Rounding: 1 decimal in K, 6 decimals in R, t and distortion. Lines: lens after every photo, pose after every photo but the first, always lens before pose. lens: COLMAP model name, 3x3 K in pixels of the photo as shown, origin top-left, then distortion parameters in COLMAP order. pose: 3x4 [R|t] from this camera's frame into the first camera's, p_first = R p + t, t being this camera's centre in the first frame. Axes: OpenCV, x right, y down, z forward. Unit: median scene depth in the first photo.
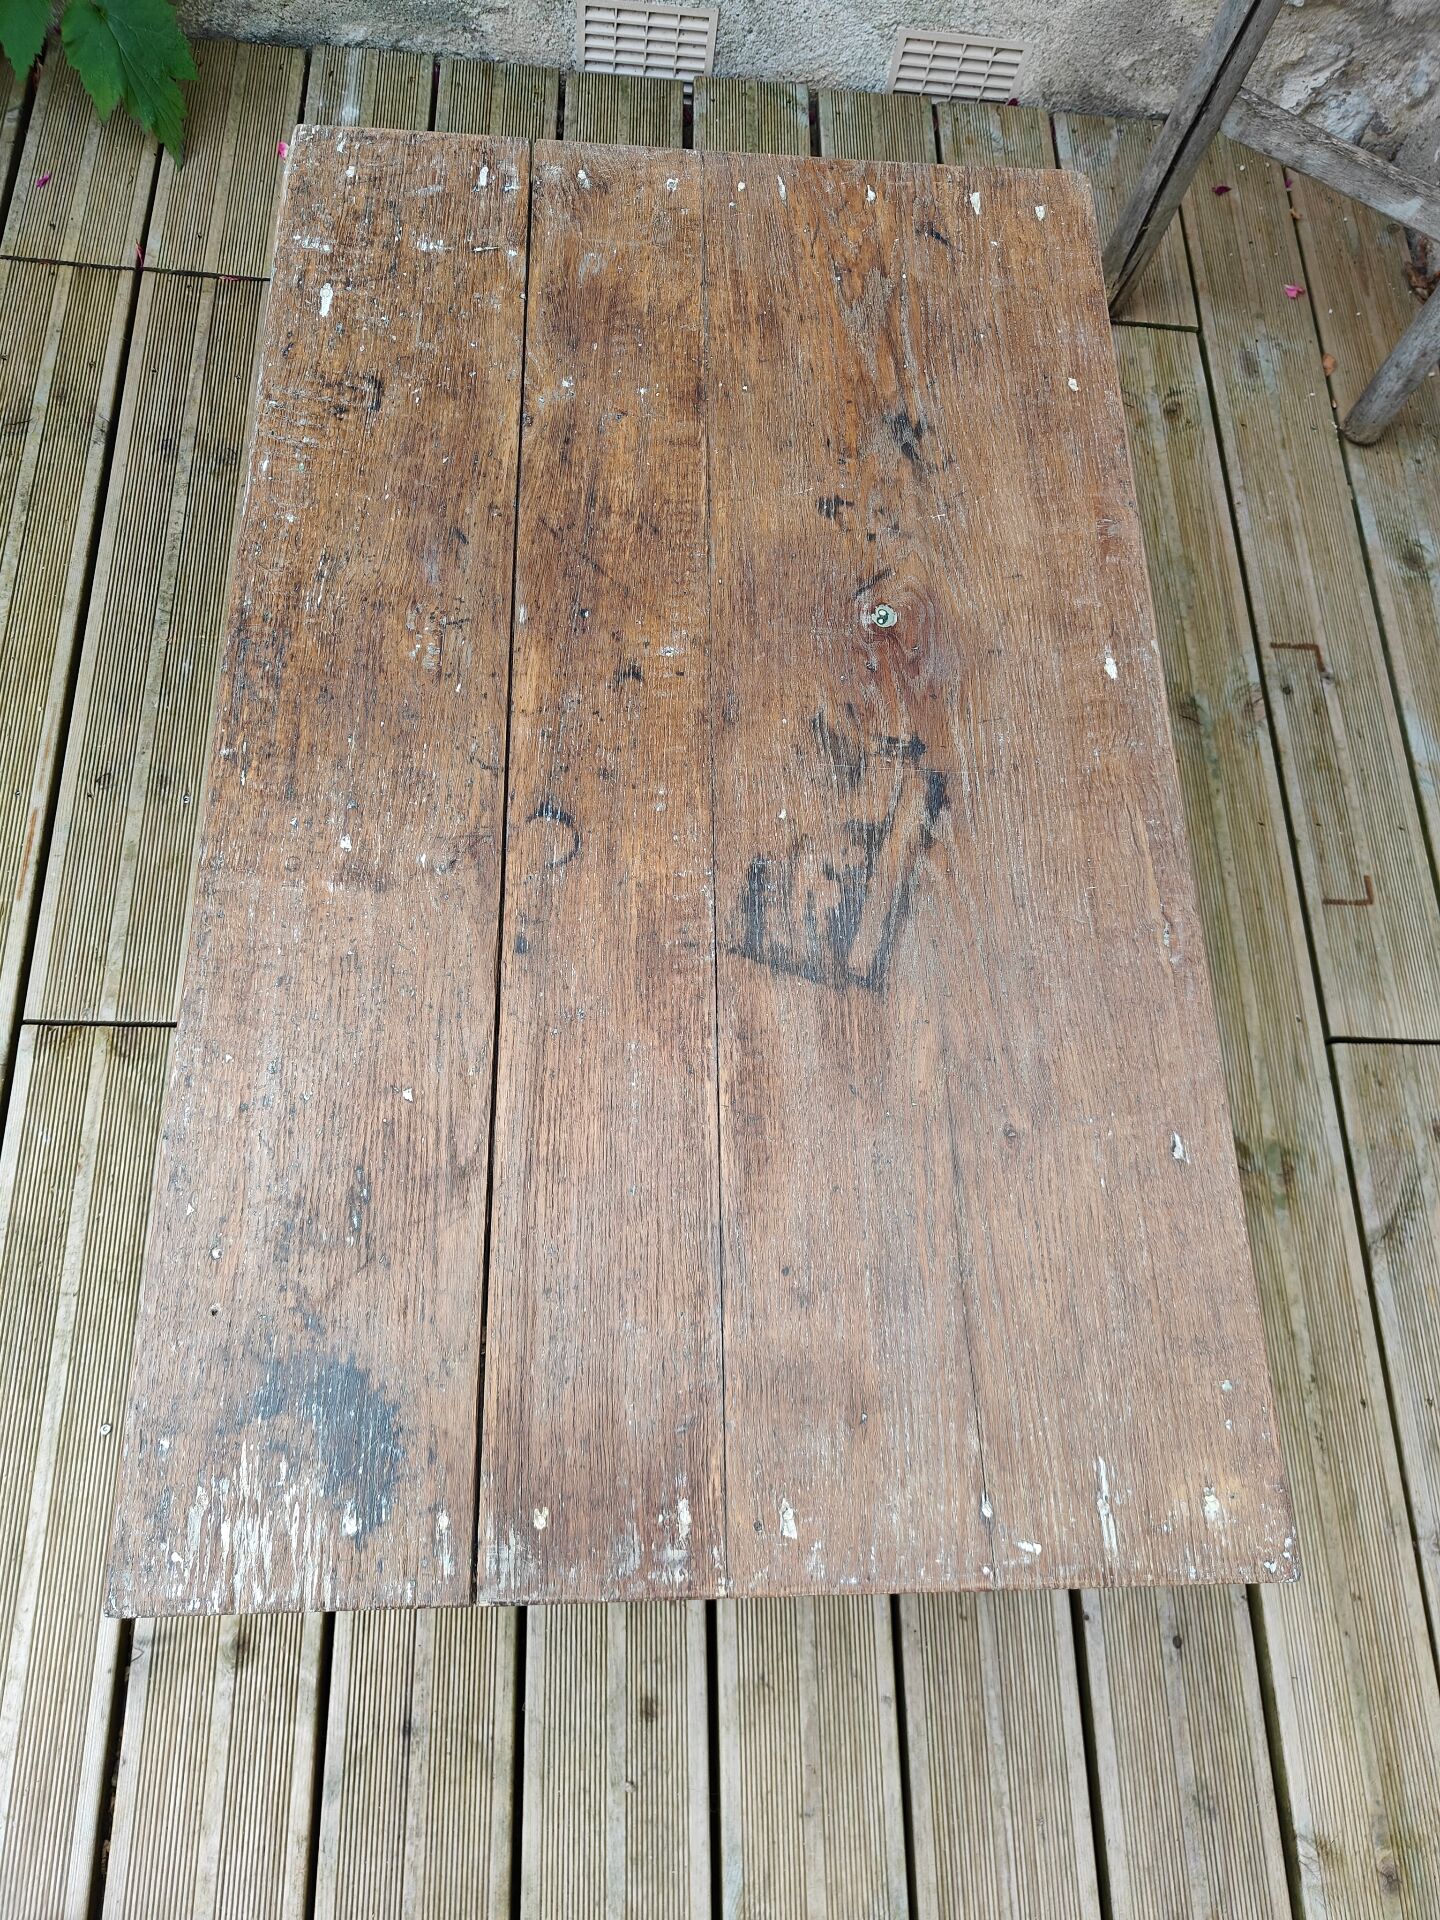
lens RADIAL K [[1384.9, 0, 722.2], [0, 1384.9, 957.5], [0, 0, 1]] dist [0.004715, -0.003053]
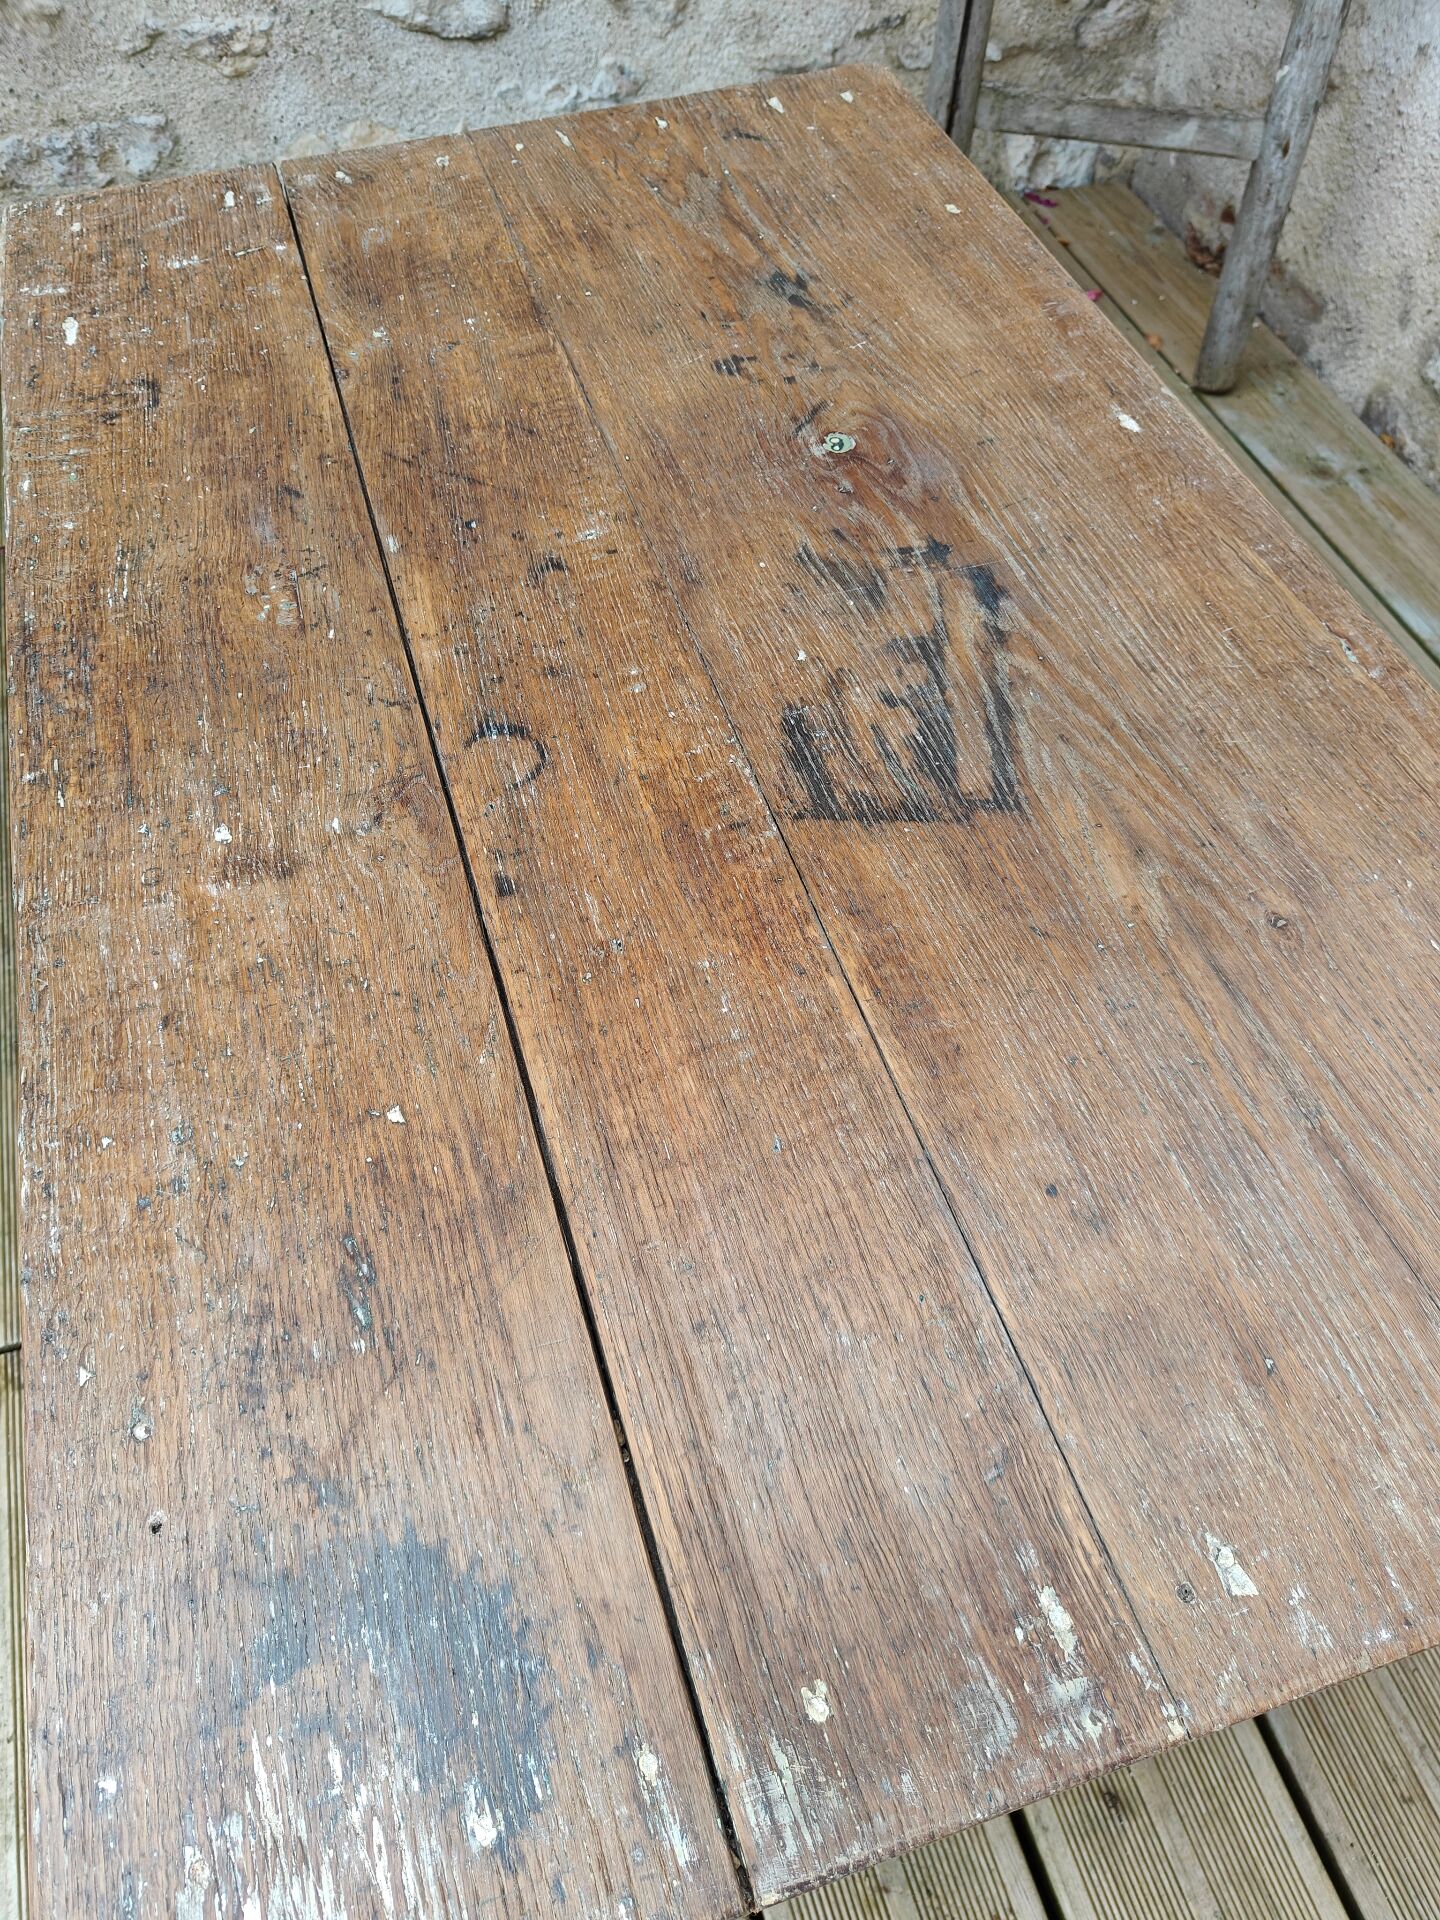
lens RADIAL K [[1391.4, 0, 721.1], [0, 1391.4, 962.4], [0, 0, 1]] dist [-0.008825, 0.011517]
pose [[0.953364, -0.290939, 0.080326, -0.106460], [0.301779, 0.923476, -0.236899, 0.214275], [-0.005256, 0.250092, 0.968208, 0.335270]]
